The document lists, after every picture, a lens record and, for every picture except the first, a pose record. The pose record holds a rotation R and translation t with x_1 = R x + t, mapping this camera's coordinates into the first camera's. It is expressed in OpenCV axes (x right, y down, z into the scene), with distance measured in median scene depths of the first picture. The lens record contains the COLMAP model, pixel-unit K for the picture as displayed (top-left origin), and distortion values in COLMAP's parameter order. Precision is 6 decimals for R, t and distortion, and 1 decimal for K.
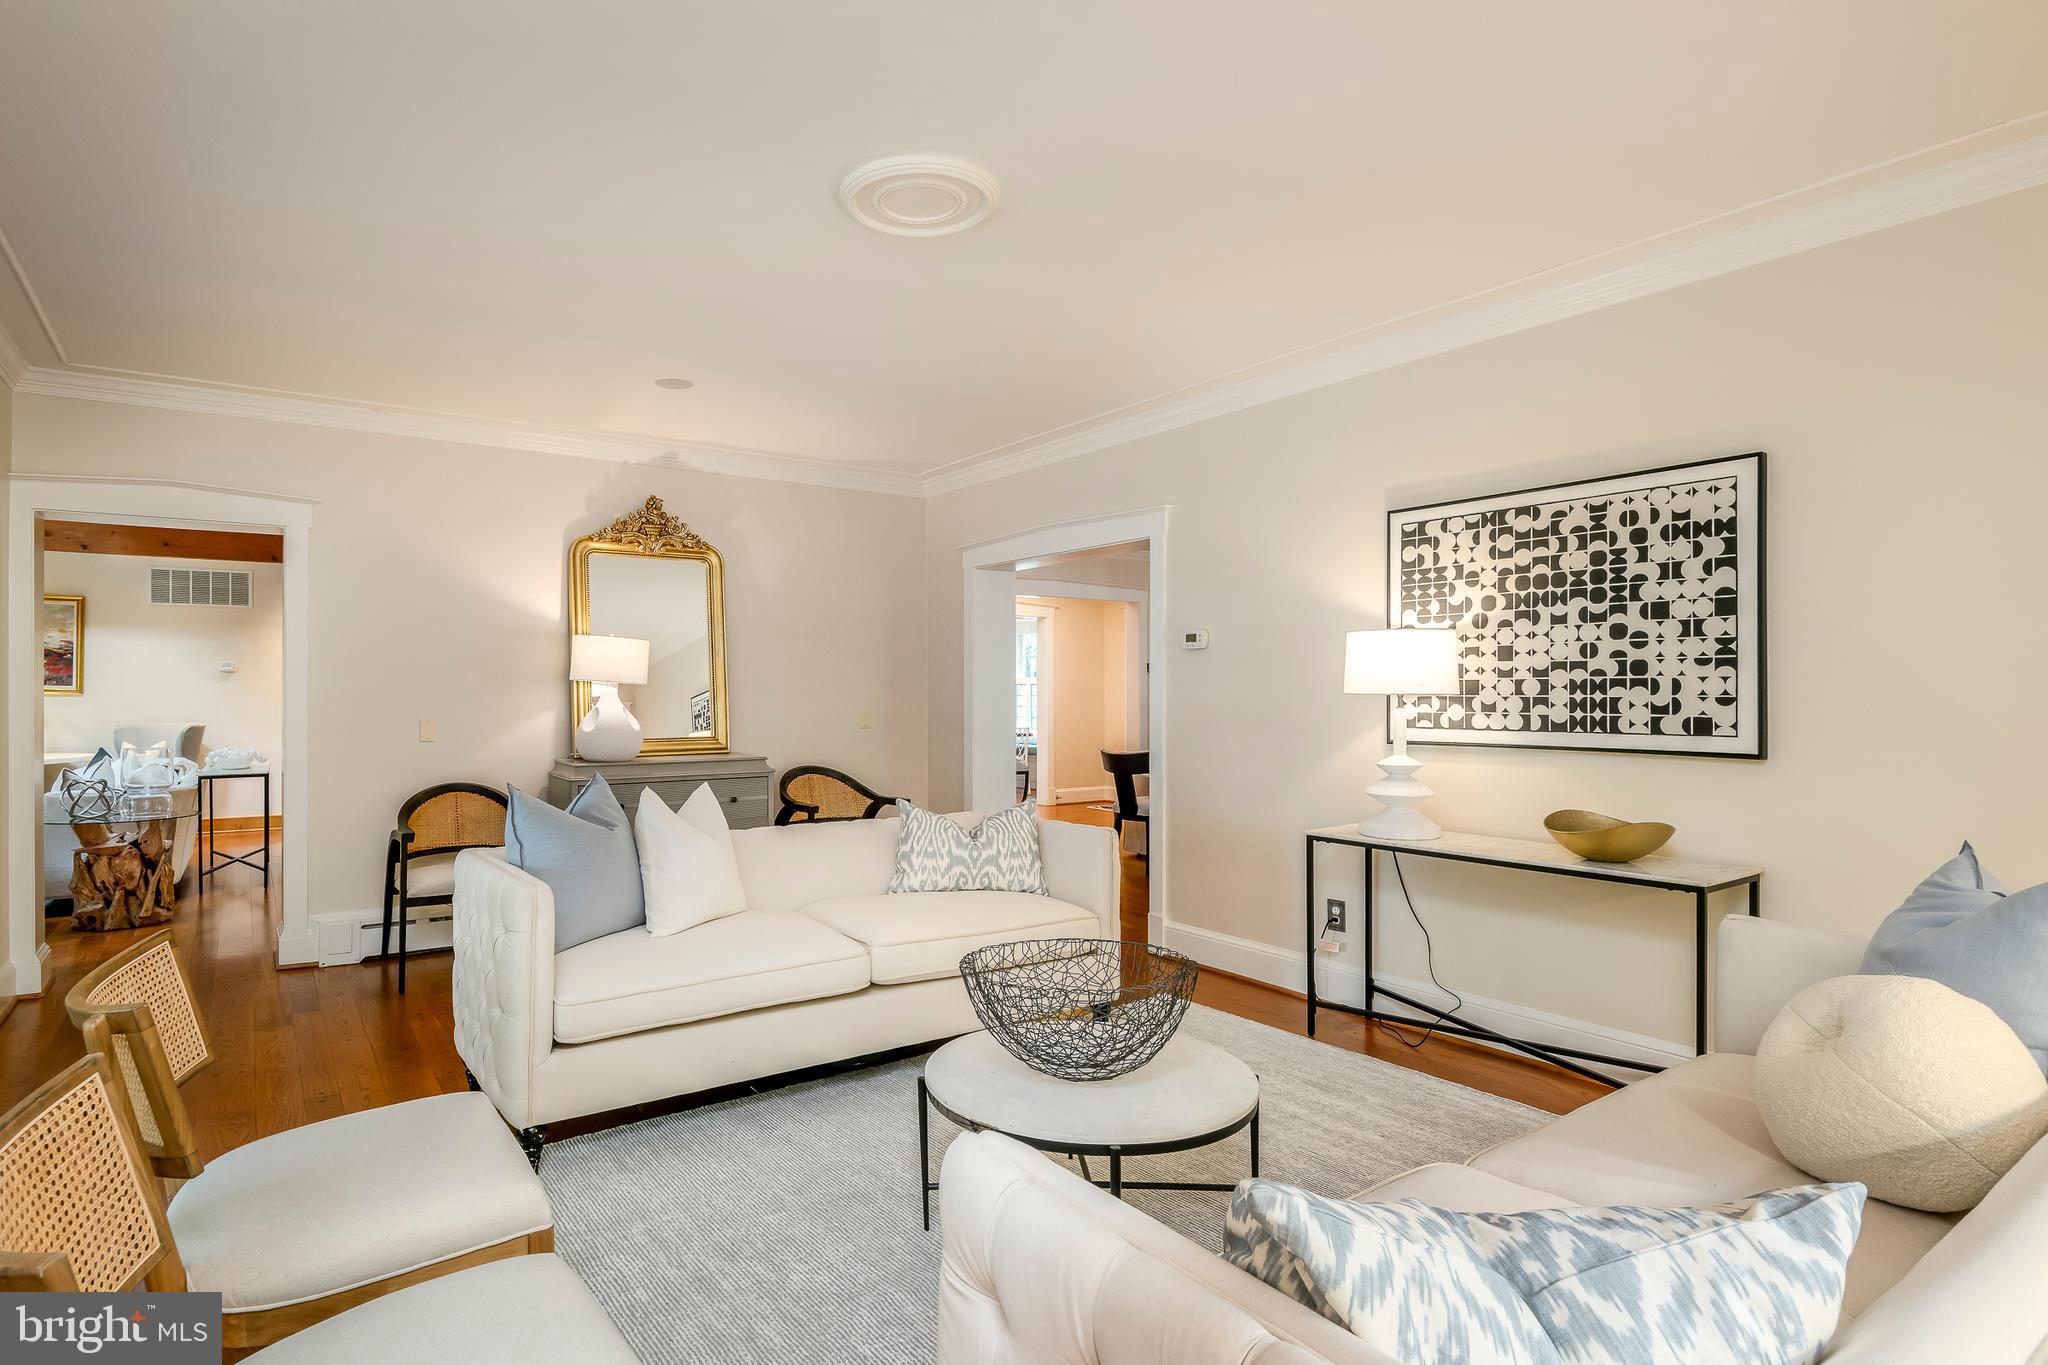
lens RADIAL K [[1035.1, 0, 962.1], [0, 1035.1, 698.4], [0, 0, 1]] dist [-0.012084, -0.000306]
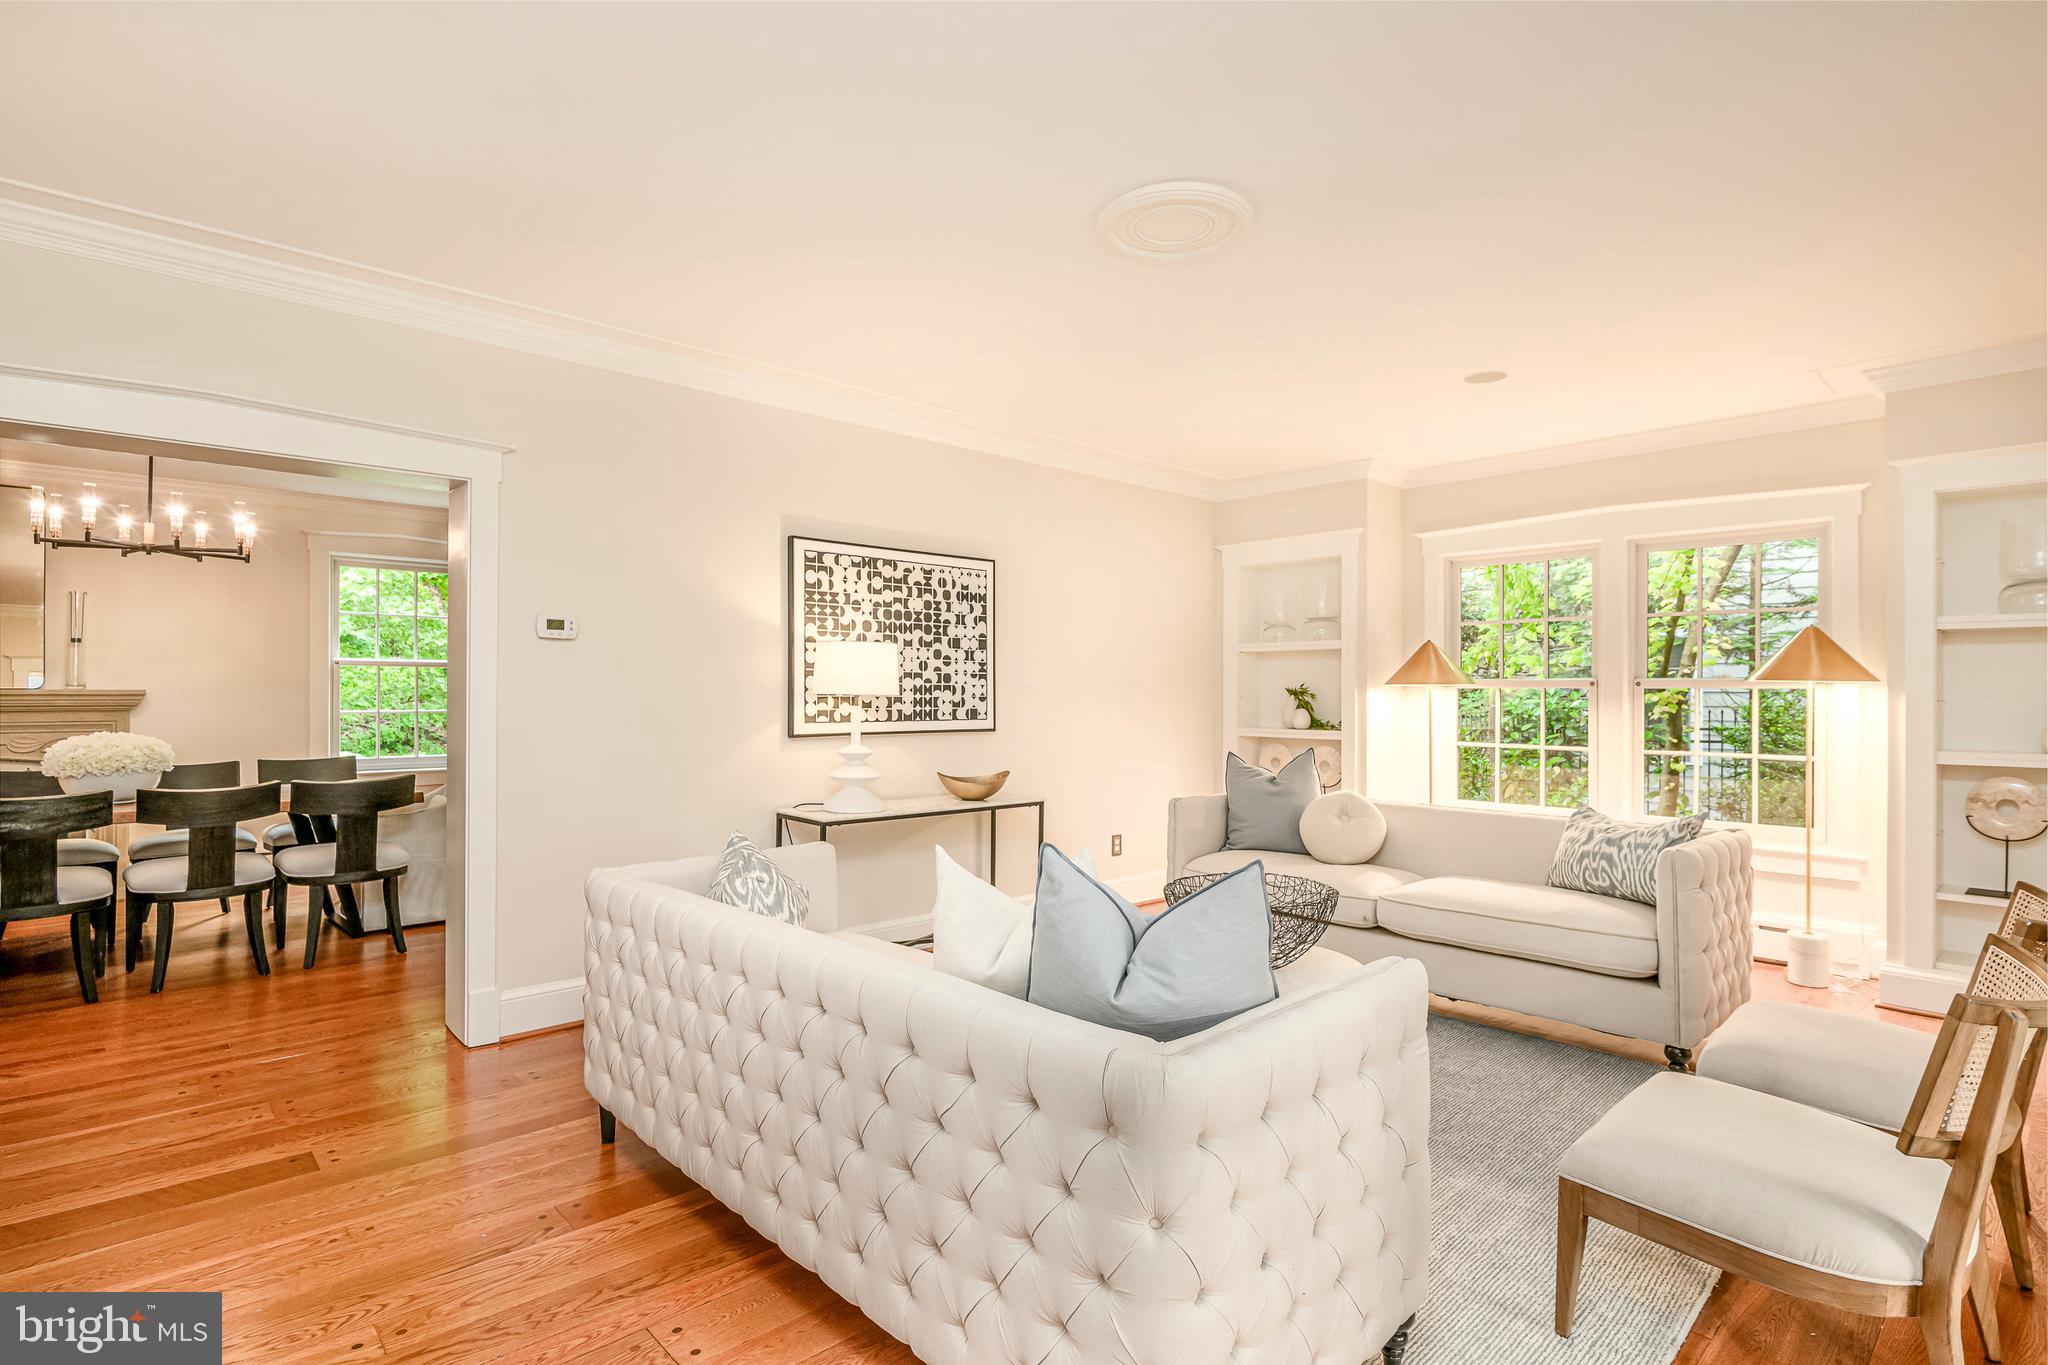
lens RADIAL K [[1035.1, 0, 1029.6], [0, 1035.1, 686.0], [0, 0, 1]] dist [-0.012084, -0.000306]
pose [[-0.158693, 0.008711, 0.987290, -0.881045], [0.002043, 0.999962, -0.008494, -0.003856], [-0.987326, 0.000669, -0.158705, 1.062418]]
